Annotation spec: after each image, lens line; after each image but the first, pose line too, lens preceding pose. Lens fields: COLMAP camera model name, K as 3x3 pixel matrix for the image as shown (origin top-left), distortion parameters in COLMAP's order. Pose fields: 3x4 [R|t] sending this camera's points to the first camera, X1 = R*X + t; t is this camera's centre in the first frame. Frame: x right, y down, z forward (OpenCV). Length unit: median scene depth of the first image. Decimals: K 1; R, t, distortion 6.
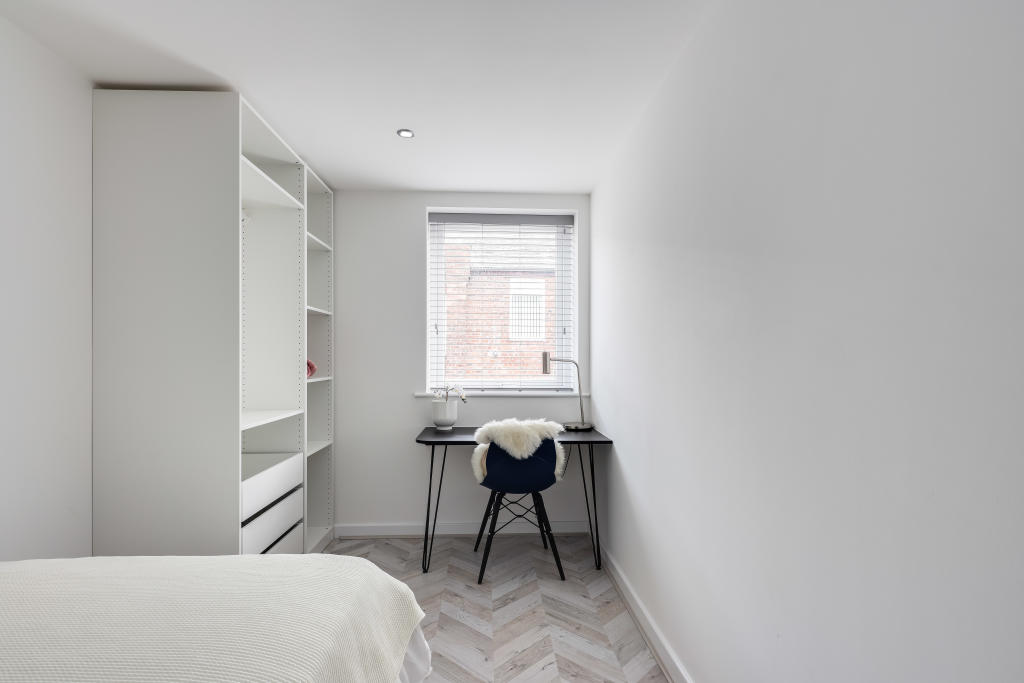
lens RADIAL K [[506.7, 0, 512.0], [0, 506.7, 359.7], [0, 0, 1]] dist [-0.002016, -0.000804]
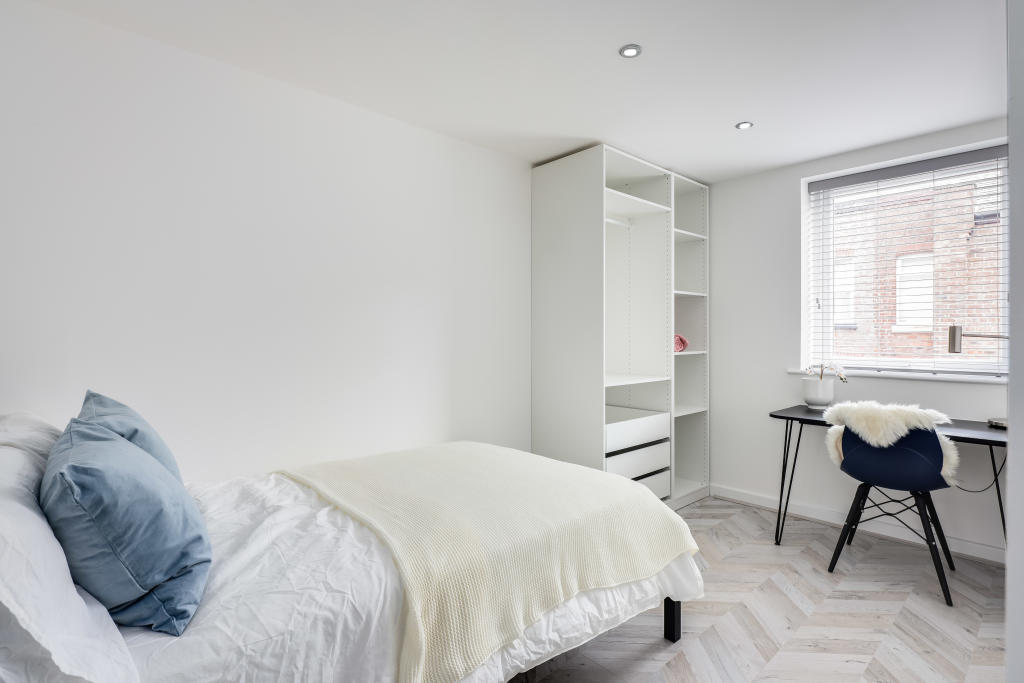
lens RADIAL K [[507.1, 0, 512.0], [0, 507.1, 337.7], [0, 0, 1]] dist [0.000341, -0.000157]
pose [[0.639293, 0.001116, -0.768962, 0.277811], [0.001239, 0.999996, 0.002482, 0.000682], [0.768962, -0.002539, 0.639289, -0.062603]]
